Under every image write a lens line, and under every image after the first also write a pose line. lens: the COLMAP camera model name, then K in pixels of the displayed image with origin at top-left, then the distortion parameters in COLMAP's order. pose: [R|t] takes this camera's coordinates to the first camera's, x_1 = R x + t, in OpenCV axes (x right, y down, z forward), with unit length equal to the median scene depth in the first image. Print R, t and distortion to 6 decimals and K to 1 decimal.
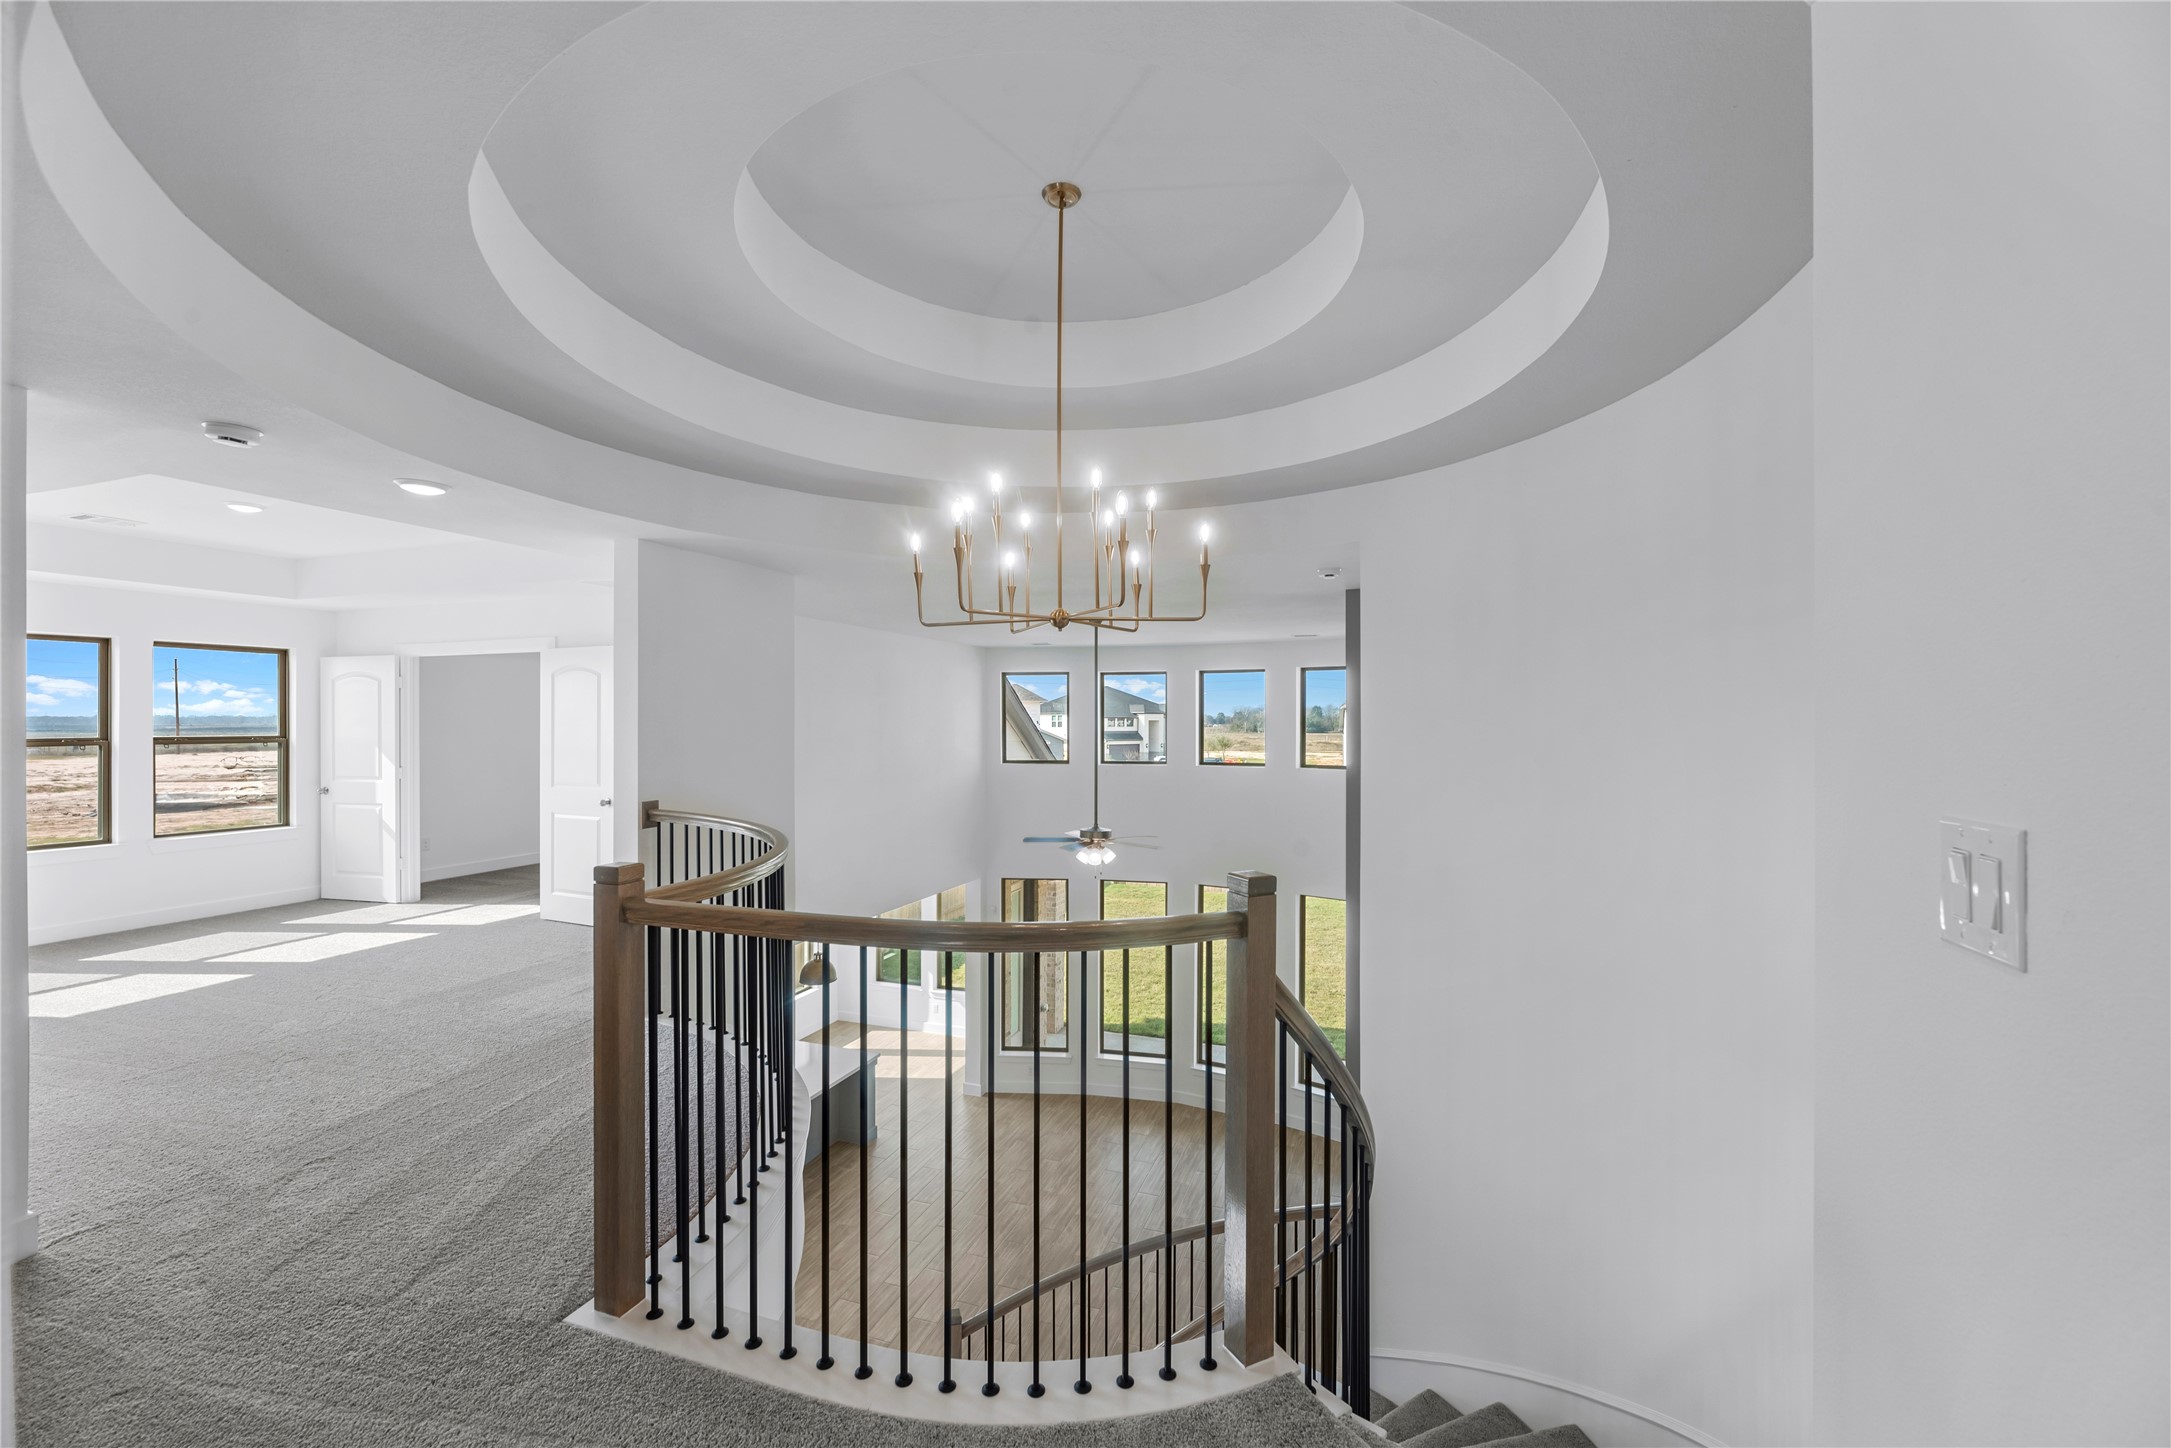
lens RADIAL K [[892.5, 0, 1089.1], [0, 892.5, 734.9], [0, 0, 1]] dist [-0.002678, 0.000143]
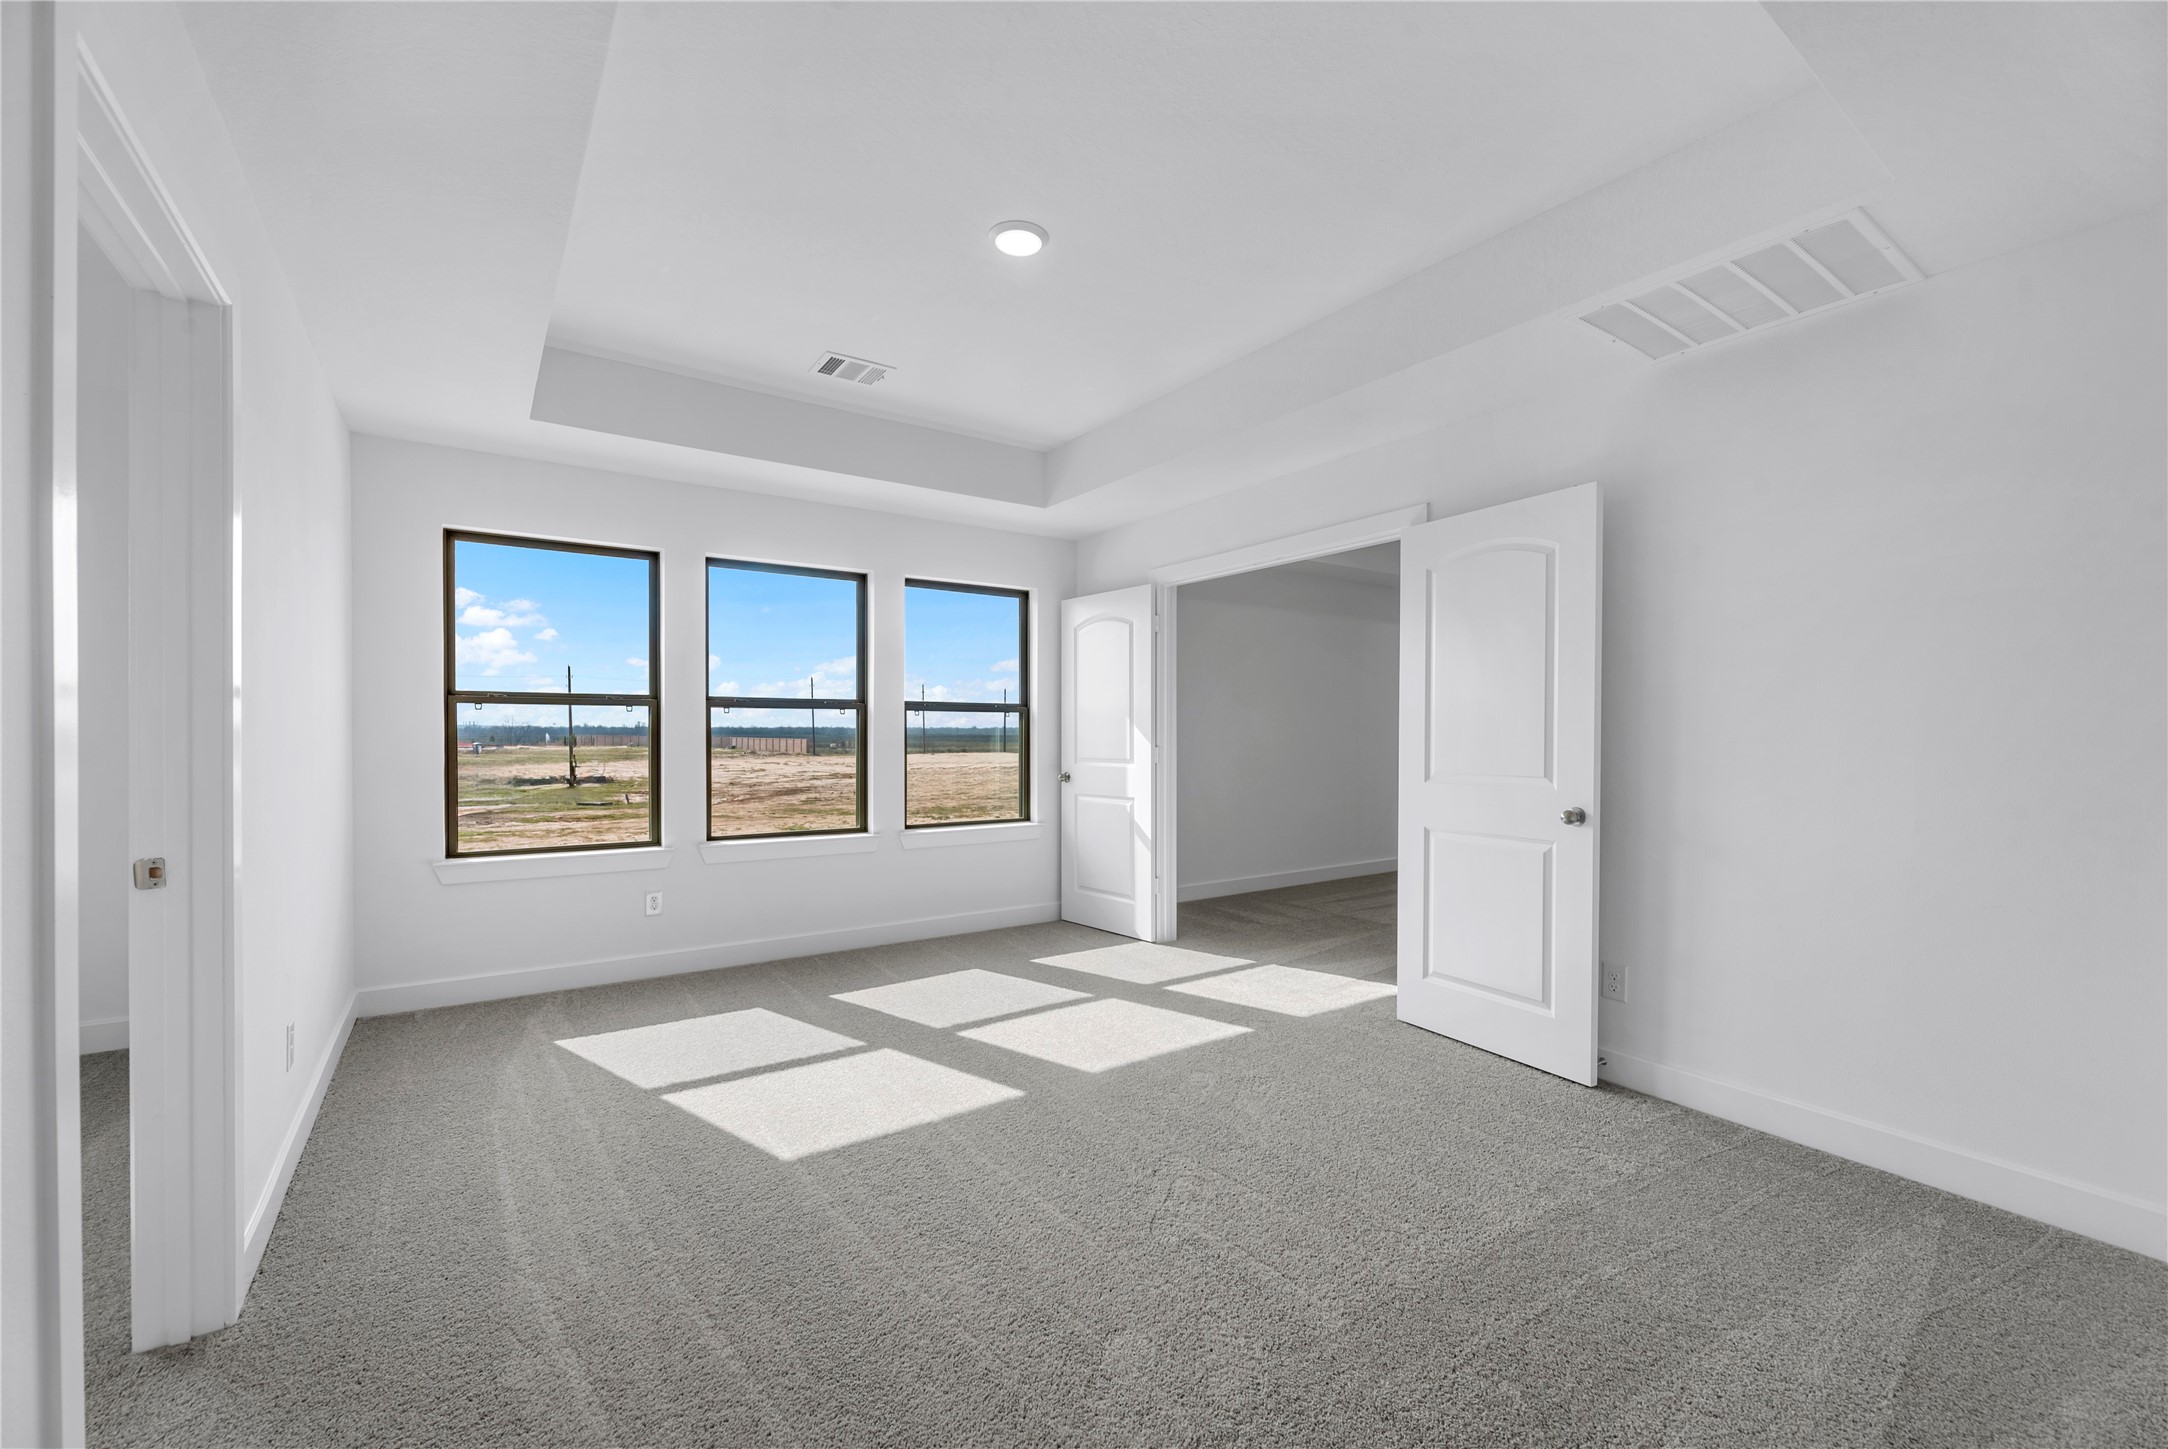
lens RADIAL K [[891.3, 0, 1084.9], [0, 891.3, 731.3], [0, 0, 1]] dist [-0.002678, 0.000143]
pose [[0.816793, -0.003115, -0.576923, -0.419424], [-0.000254, 0.999983, -0.005758, 0.028929], [0.576931, 0.004849, 0.816779, 0.403898]]
